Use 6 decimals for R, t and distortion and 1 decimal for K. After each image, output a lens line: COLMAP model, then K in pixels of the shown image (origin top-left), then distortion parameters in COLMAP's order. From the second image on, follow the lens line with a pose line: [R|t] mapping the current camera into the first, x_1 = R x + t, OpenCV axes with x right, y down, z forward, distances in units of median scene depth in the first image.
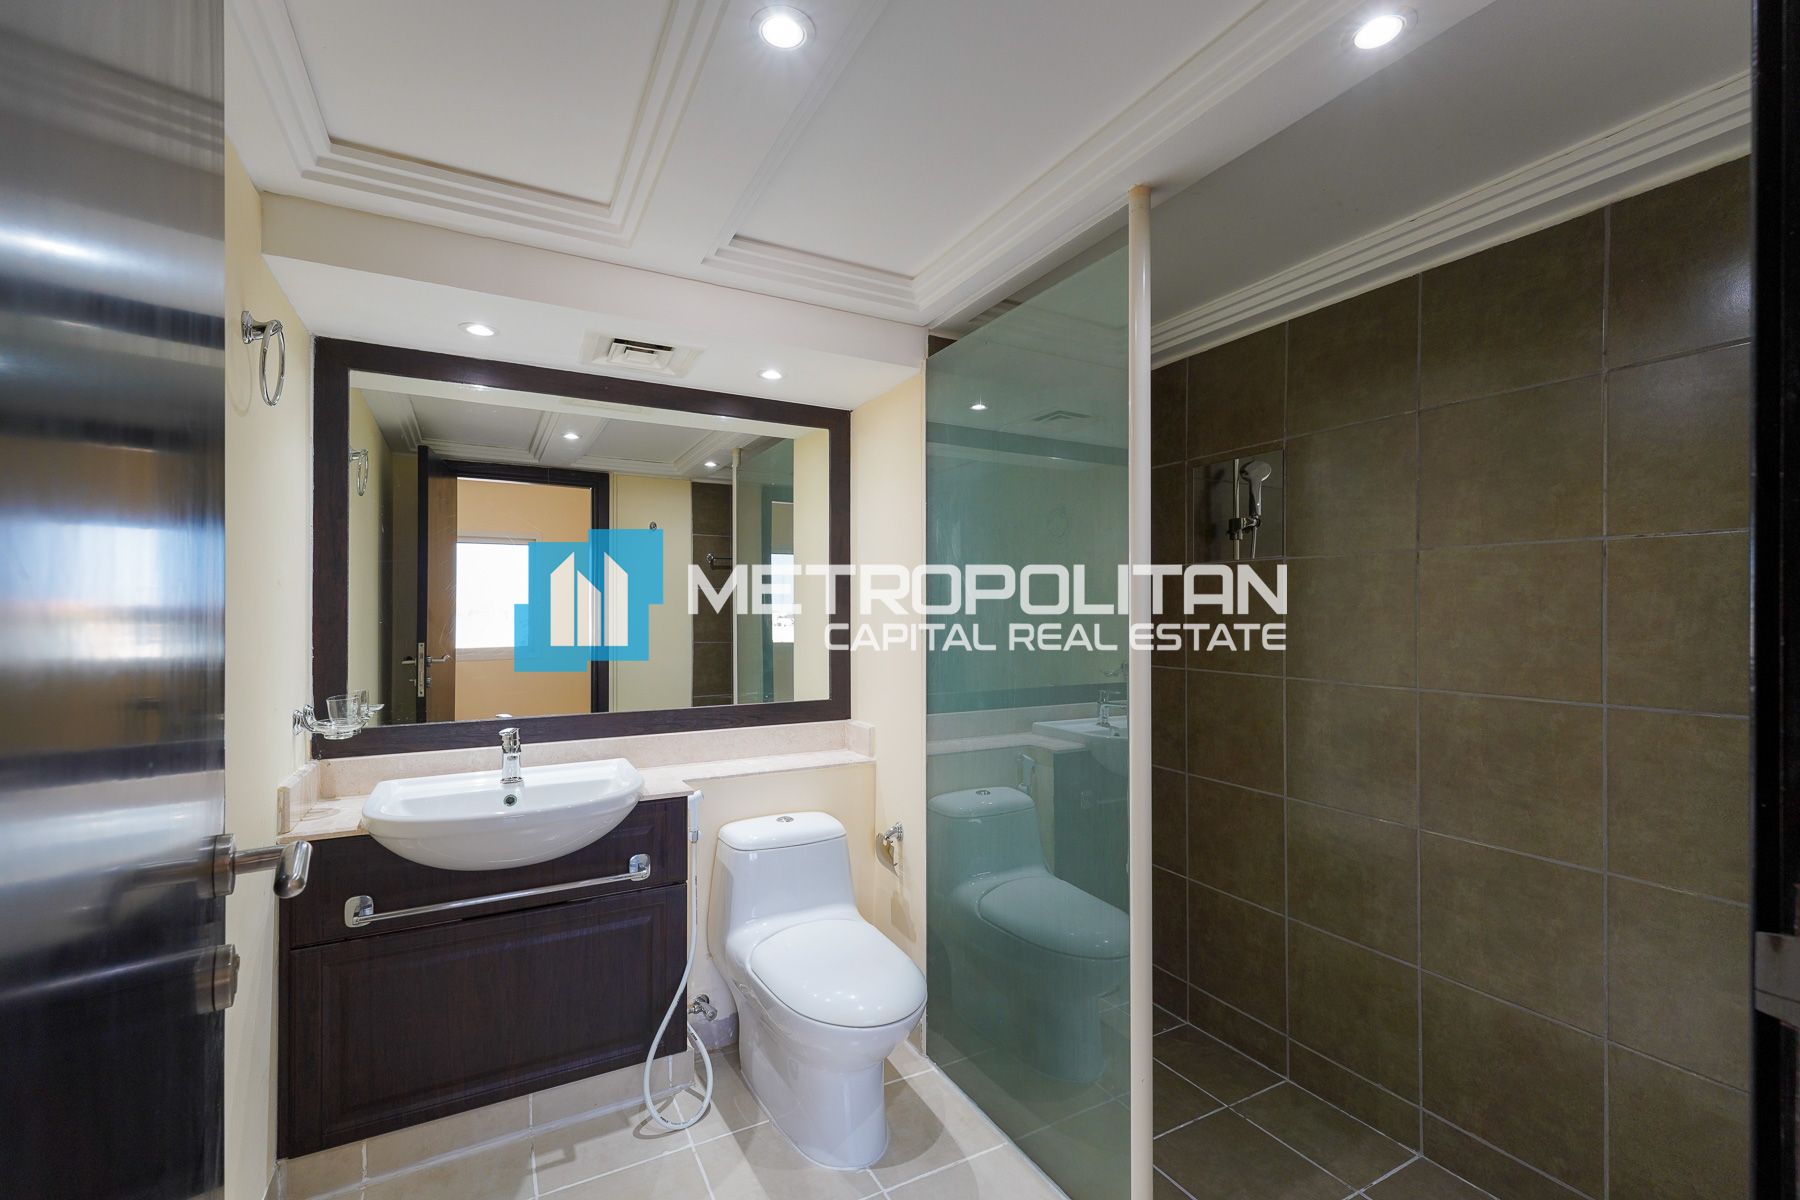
lens RADIAL K [[760.2, 0, 886.2], [0, 760.2, 610.3], [0, 0, 1]] dist [-0.000340, -0.000012]
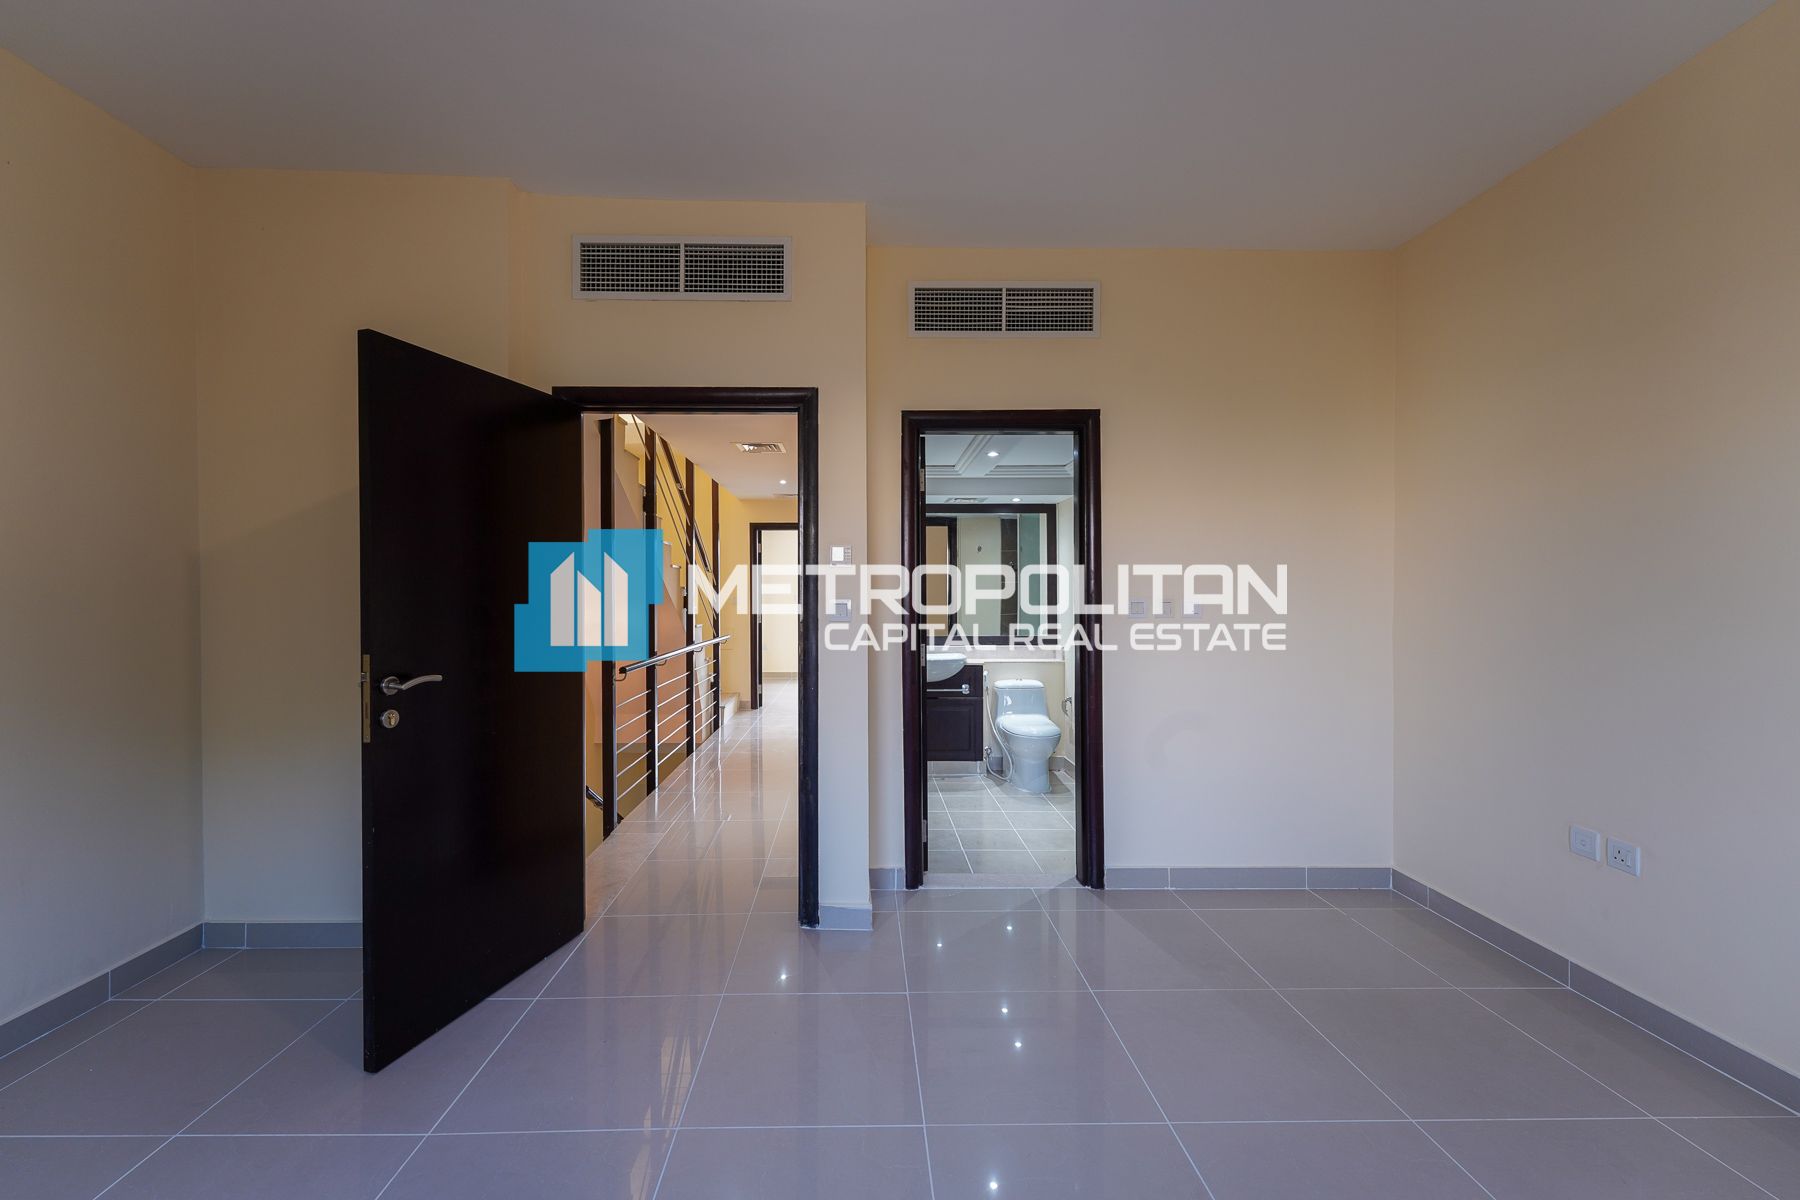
lens RADIAL K [[737.1, 0, 873.2], [0, 737.1, 595.0], [0, 0, 1]] dist [-0.001557, -0.000139]
pose [[0.891075, 0.012090, -0.453695, 0.561785], [-0.003865, 0.999811, 0.019053, -0.050759], [0.453839, -0.015224, 0.890954, -1.466296]]
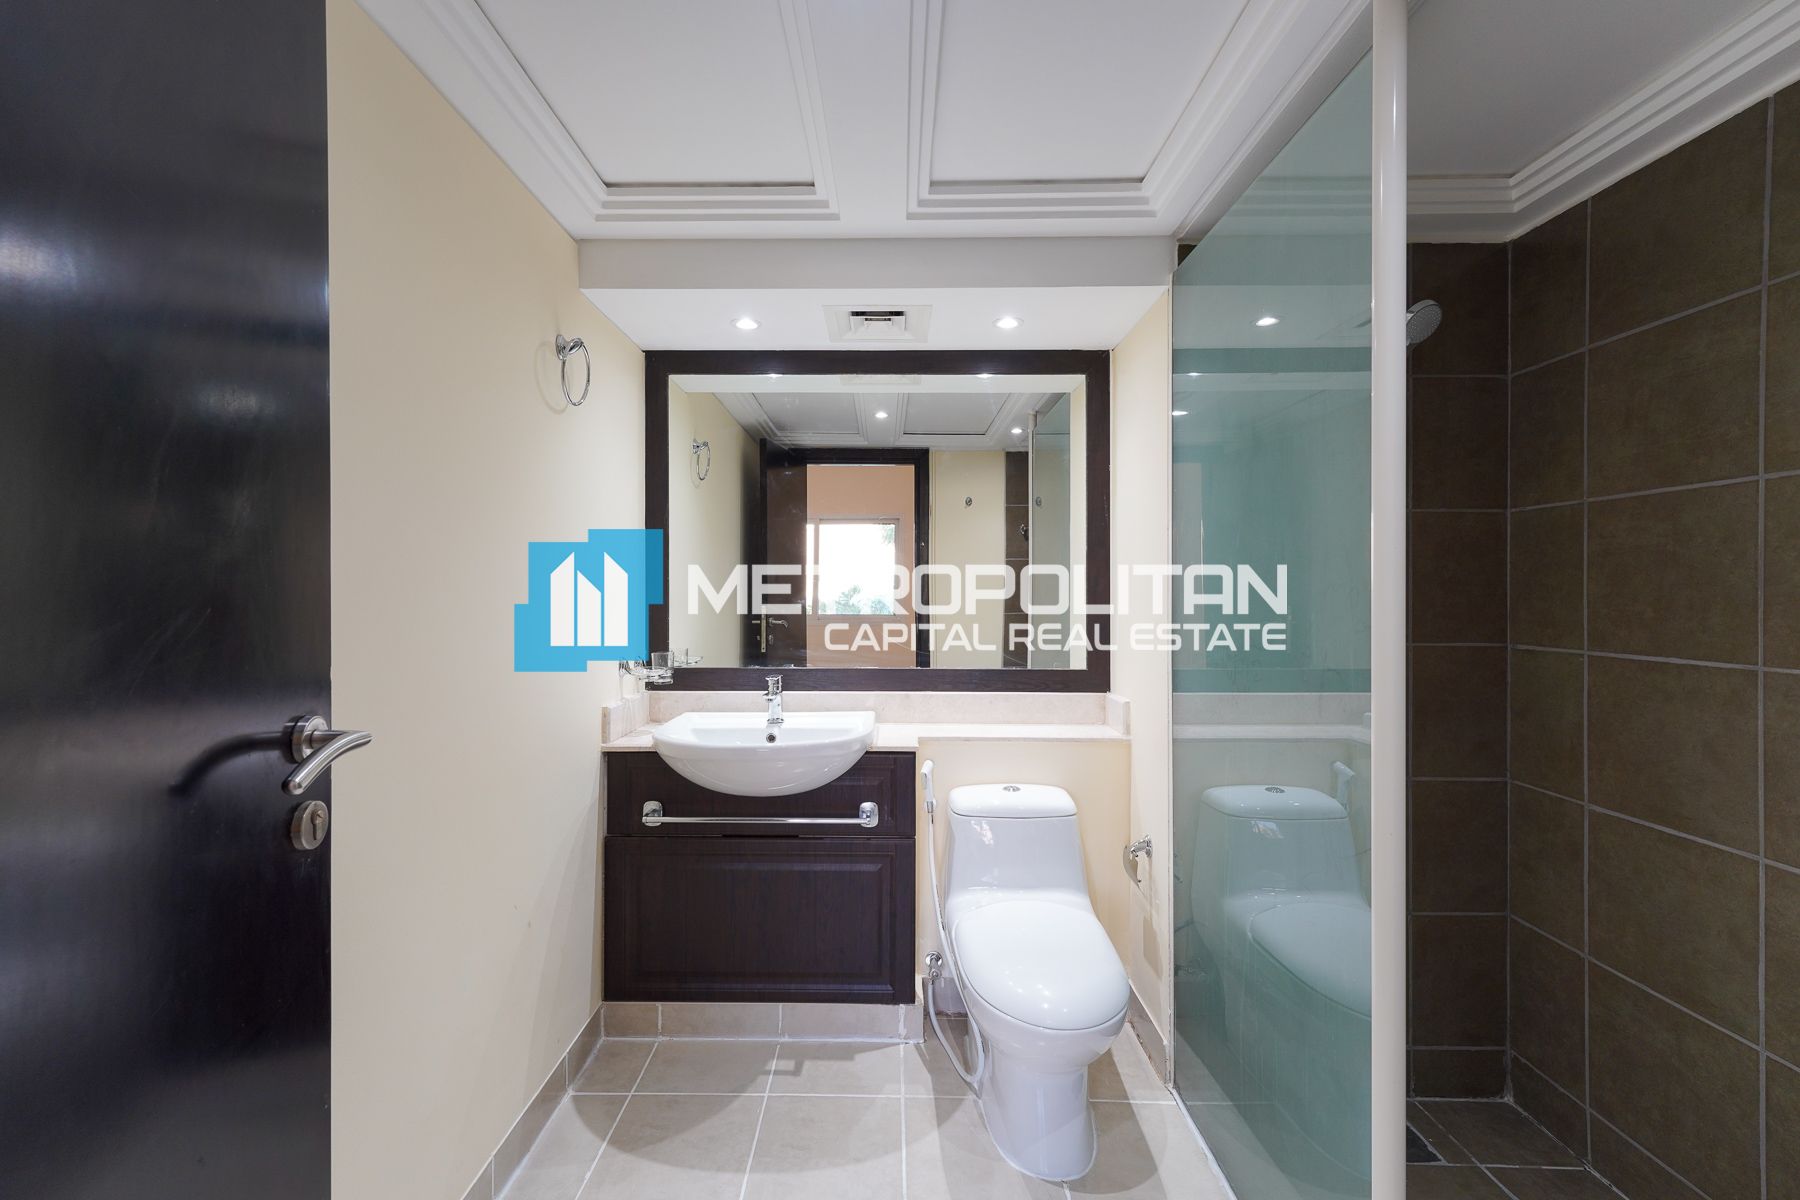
lens RADIAL K [[737.1, 0, 873.2], [0, 737.1, 595.0], [0, 0, 1]] dist [-0.001557, -0.000139]
pose [[0.872602, 0.014308, -0.488223, 0.165951], [-0.003505, 0.999729, 0.023032, 0.009960], [0.488420, -0.018387, 0.872415, 0.113869]]
